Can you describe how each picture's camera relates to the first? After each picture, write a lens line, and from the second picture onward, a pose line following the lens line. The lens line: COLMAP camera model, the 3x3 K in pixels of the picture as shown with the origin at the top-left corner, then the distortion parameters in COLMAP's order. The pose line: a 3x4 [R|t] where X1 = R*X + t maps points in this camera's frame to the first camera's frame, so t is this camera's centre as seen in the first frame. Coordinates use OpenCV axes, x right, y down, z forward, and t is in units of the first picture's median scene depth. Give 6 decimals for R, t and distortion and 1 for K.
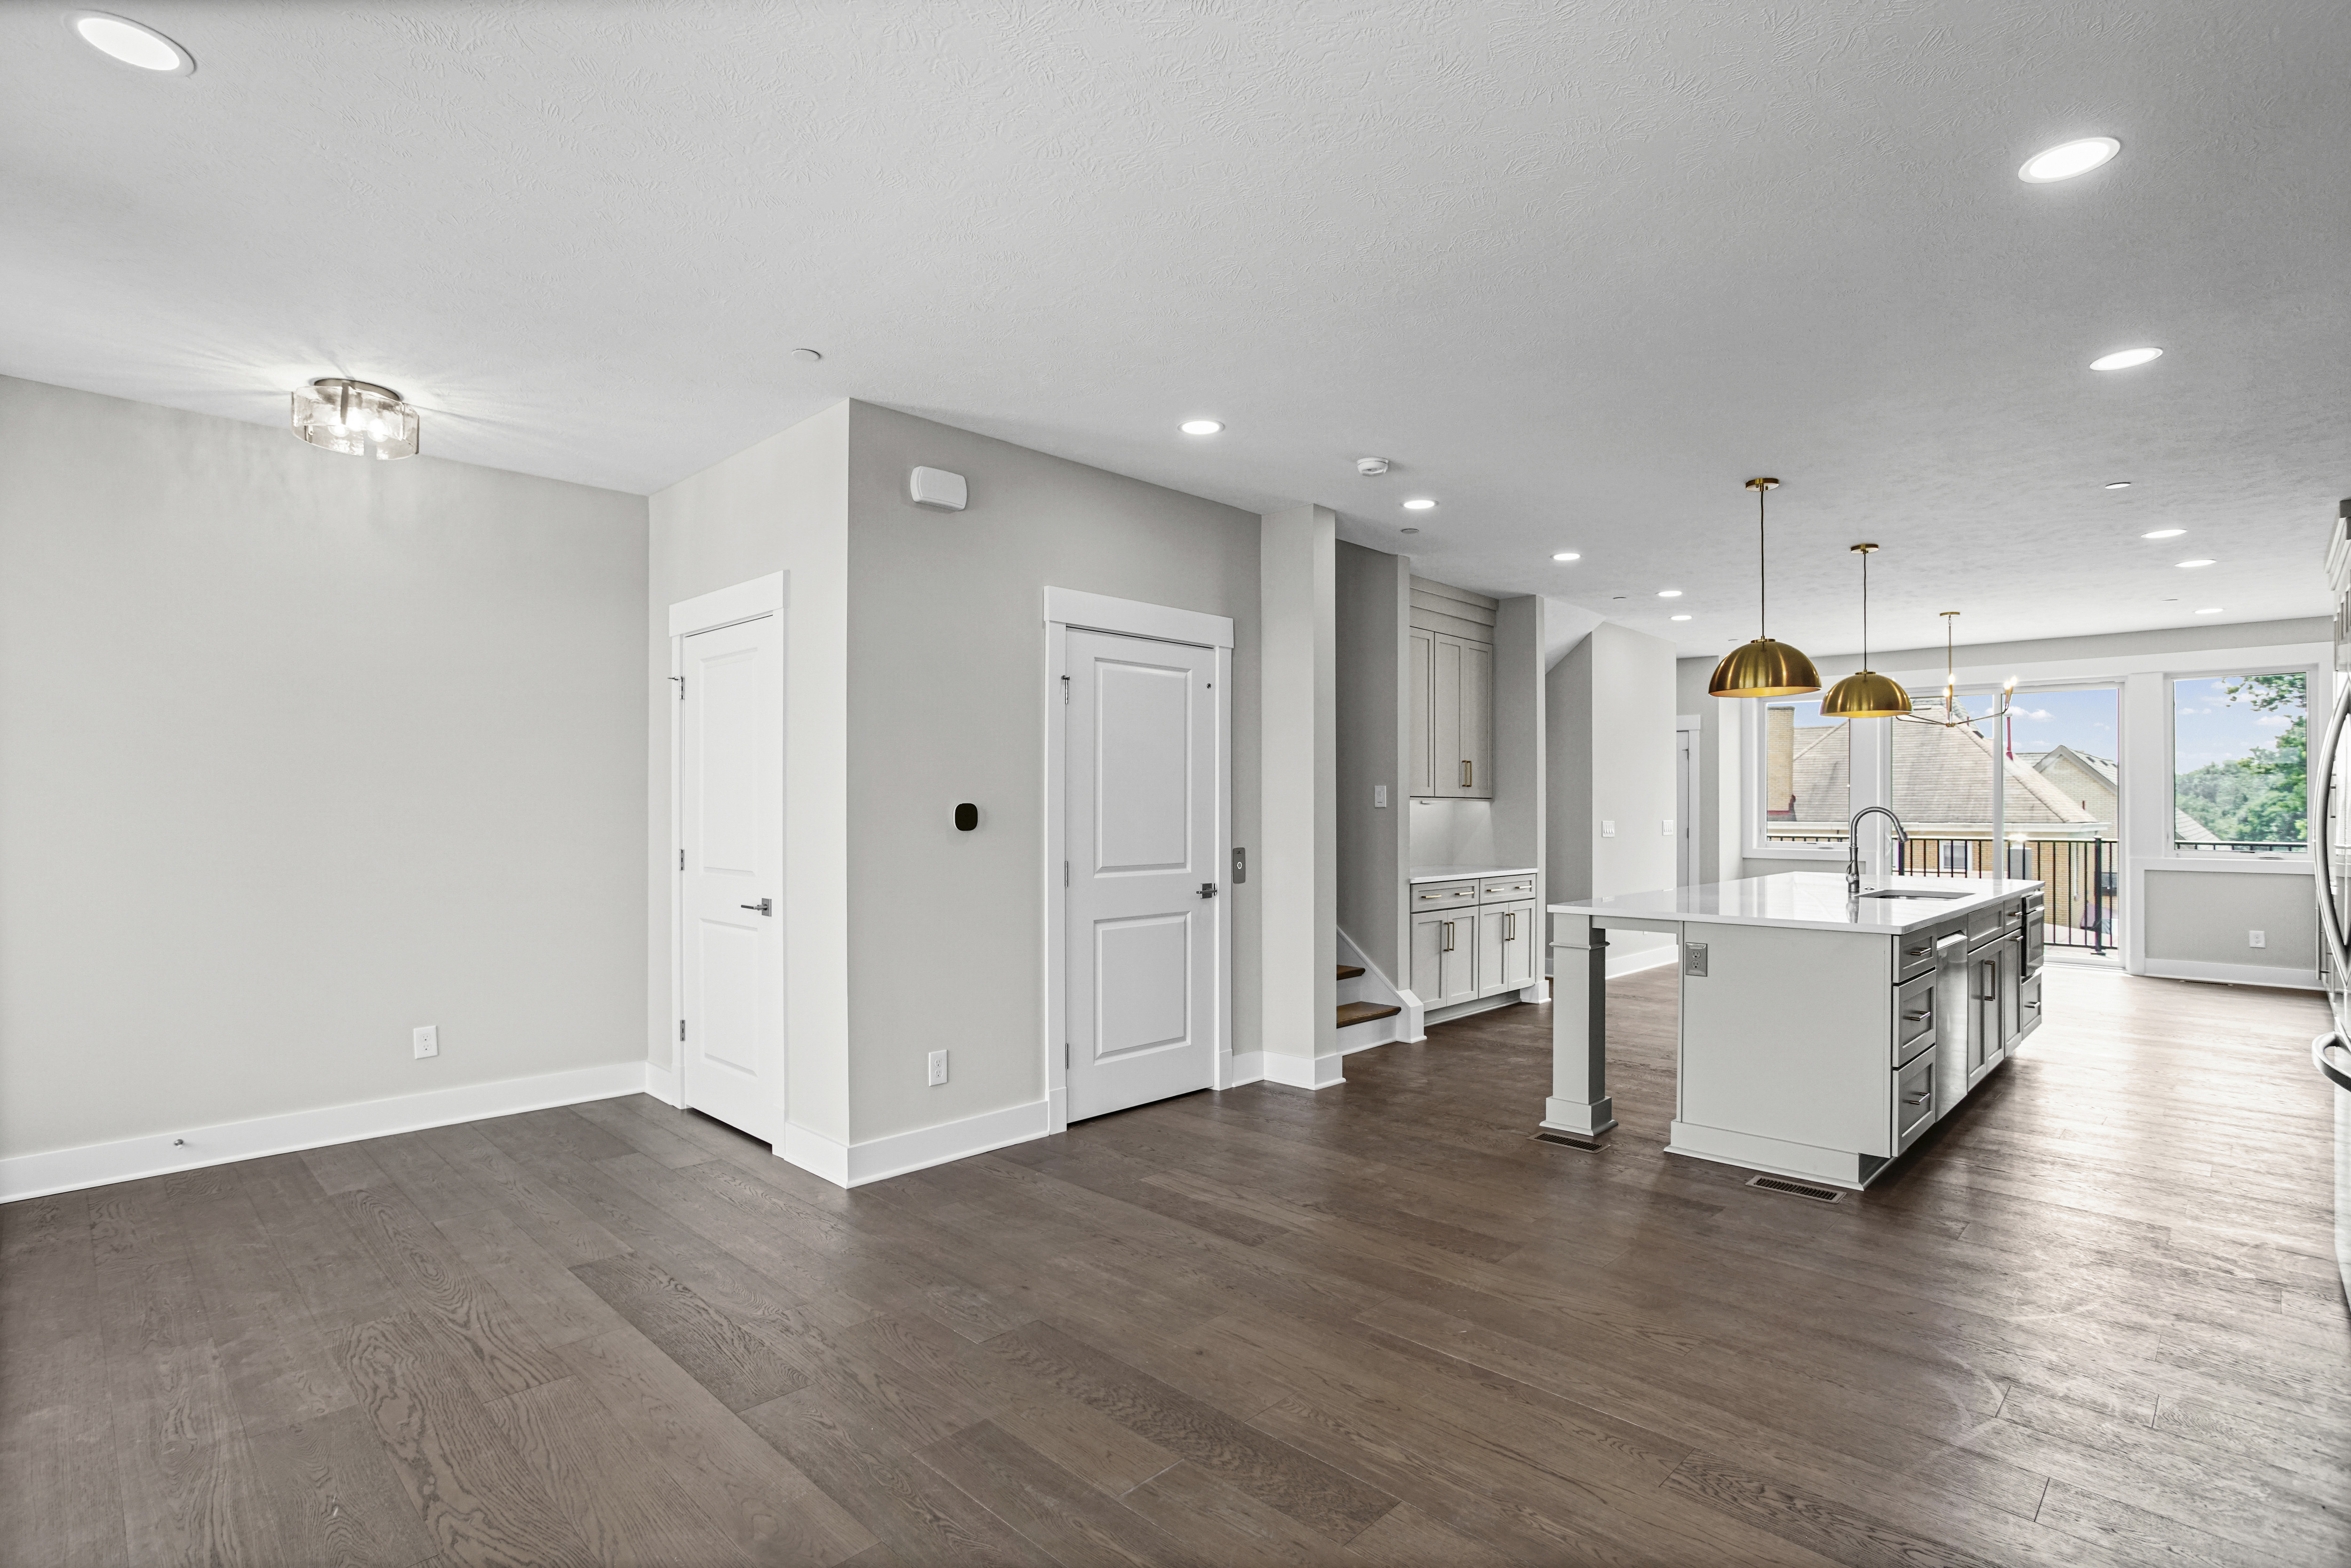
lens RADIAL K [[1153.2, 0, 1174.7], [0, 1153.2, 803.0], [0, 0, 1]] dist [-0.055127, 0.037857]
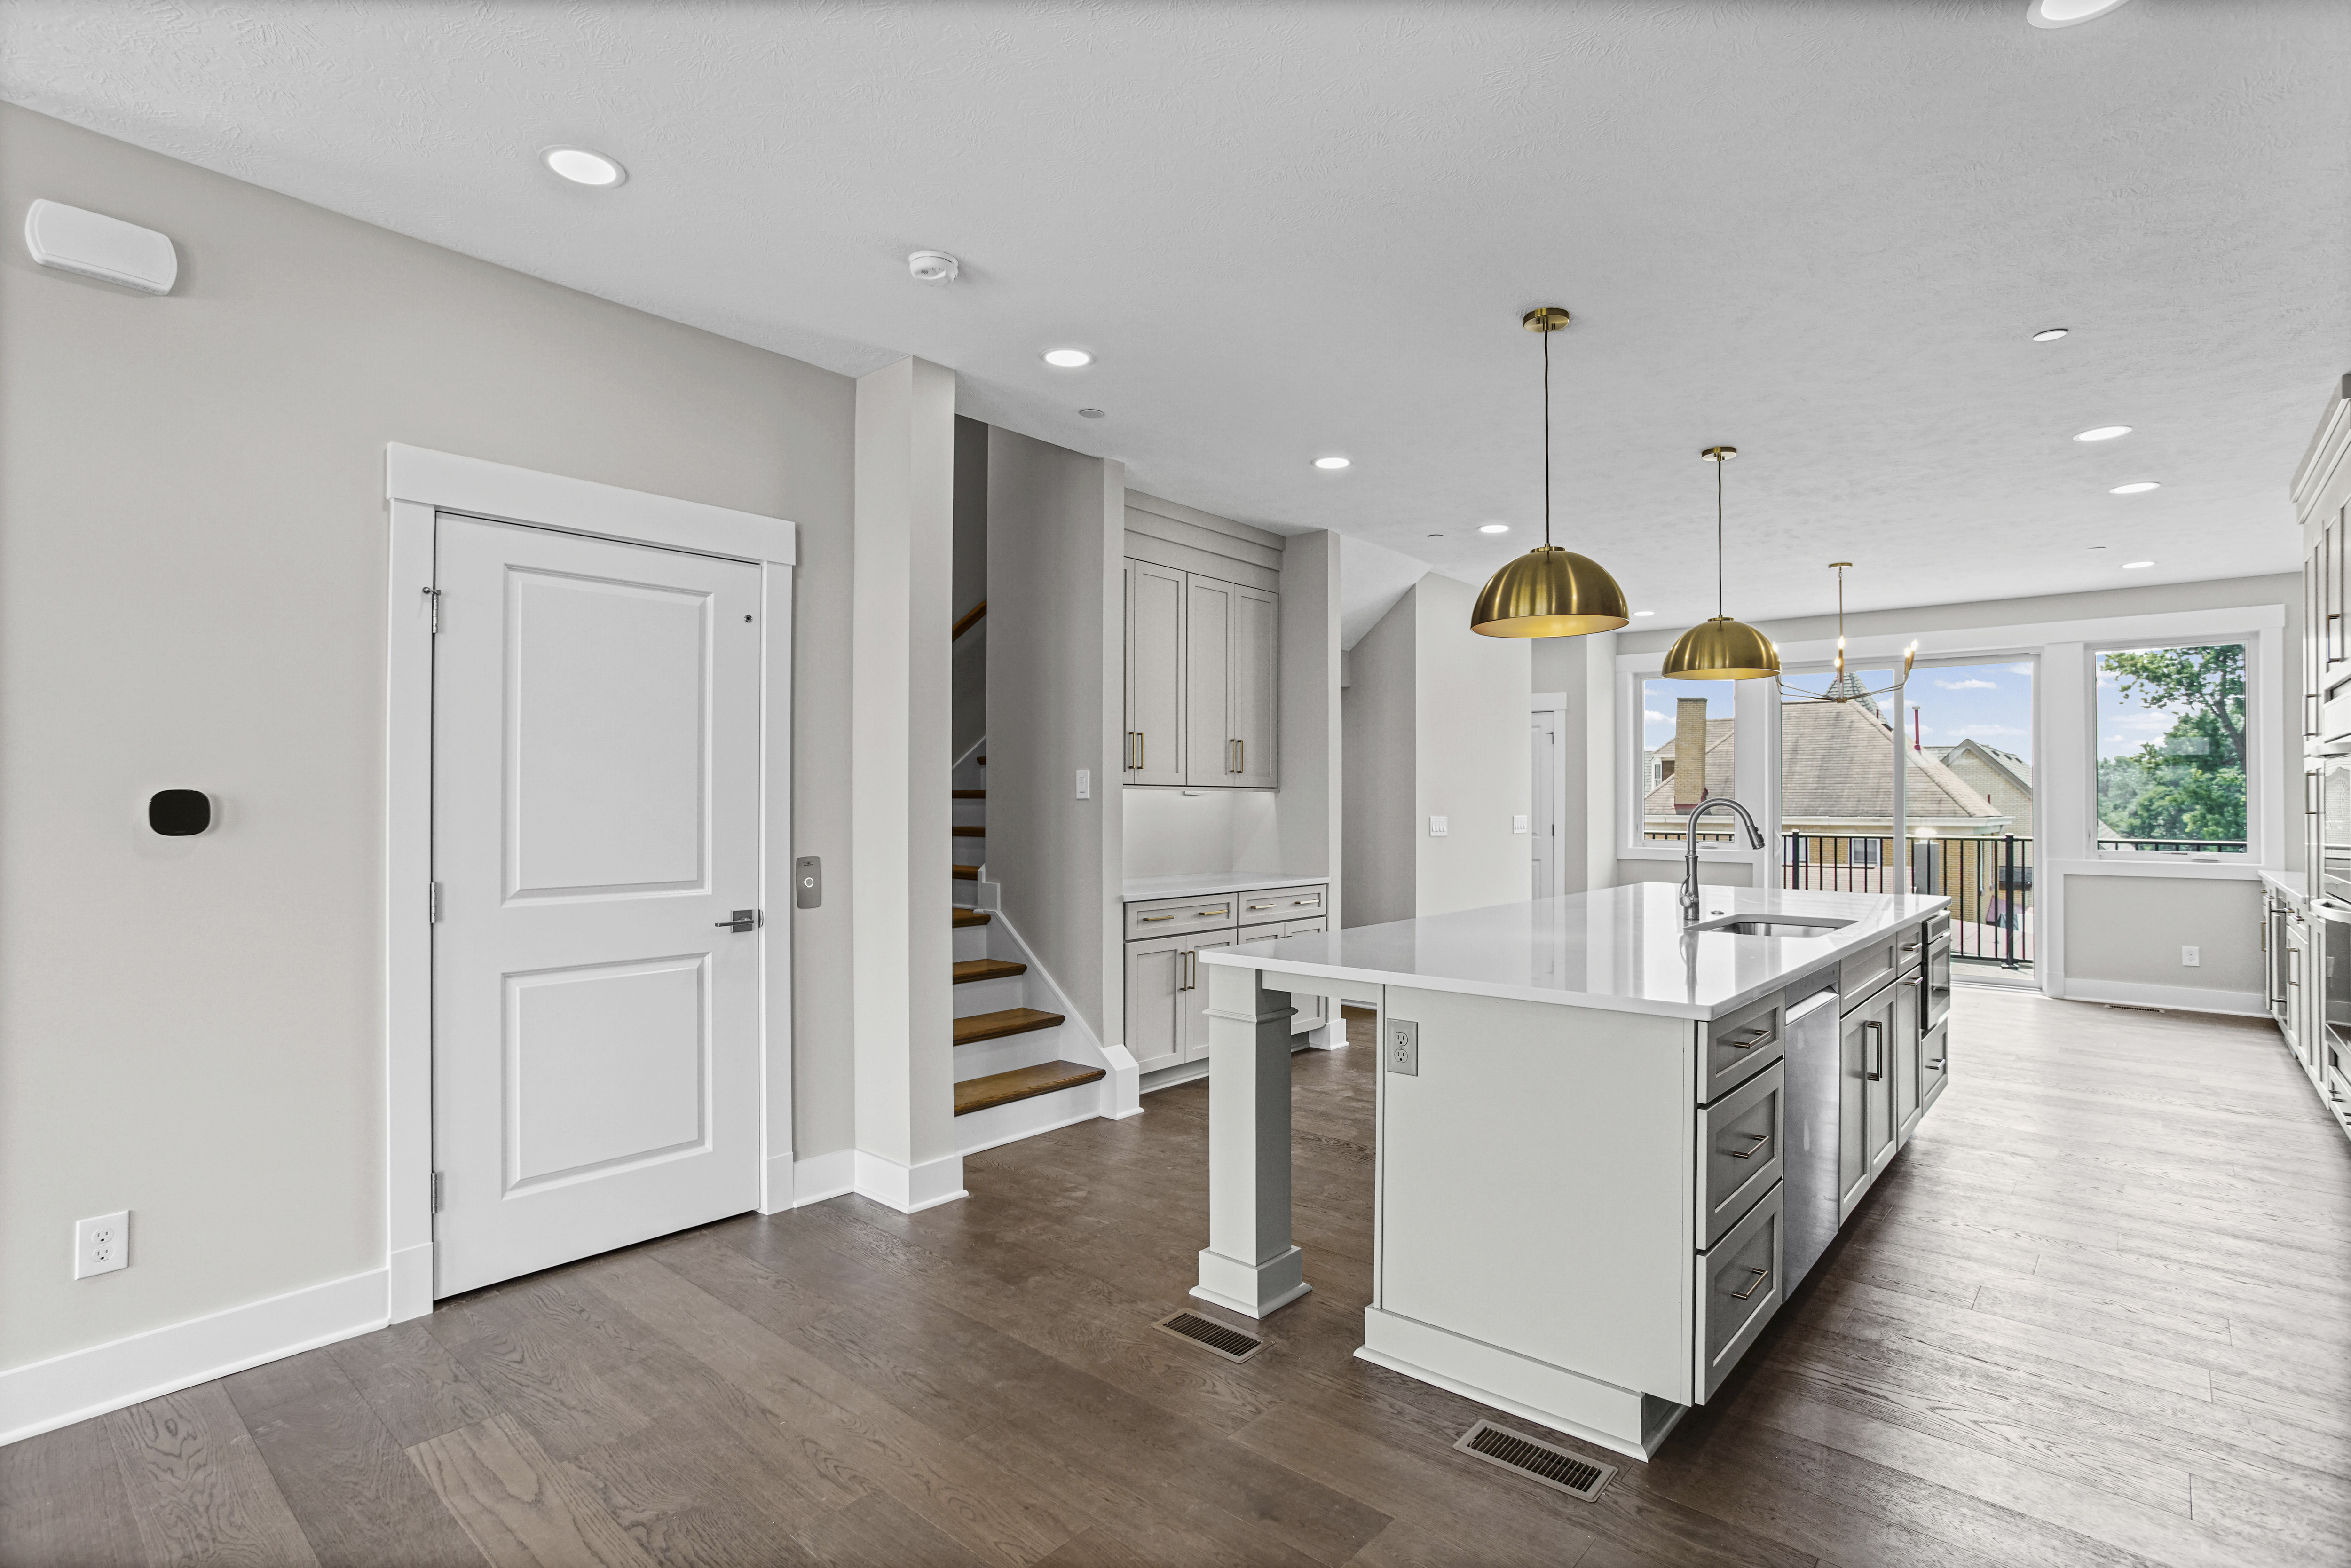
lens RADIAL K [[1154.5, 0, 1174.2], [0, 1154.5, 793.2], [0, 0, 1]] dist [-0.057879, 0.039749]
pose [[0.998531, 0.001269, 0.054164, 0.214004], [-0.001126, 0.999996, -0.002676, 0.002079], [-0.054167, 0.002611, 0.998528, 0.277654]]
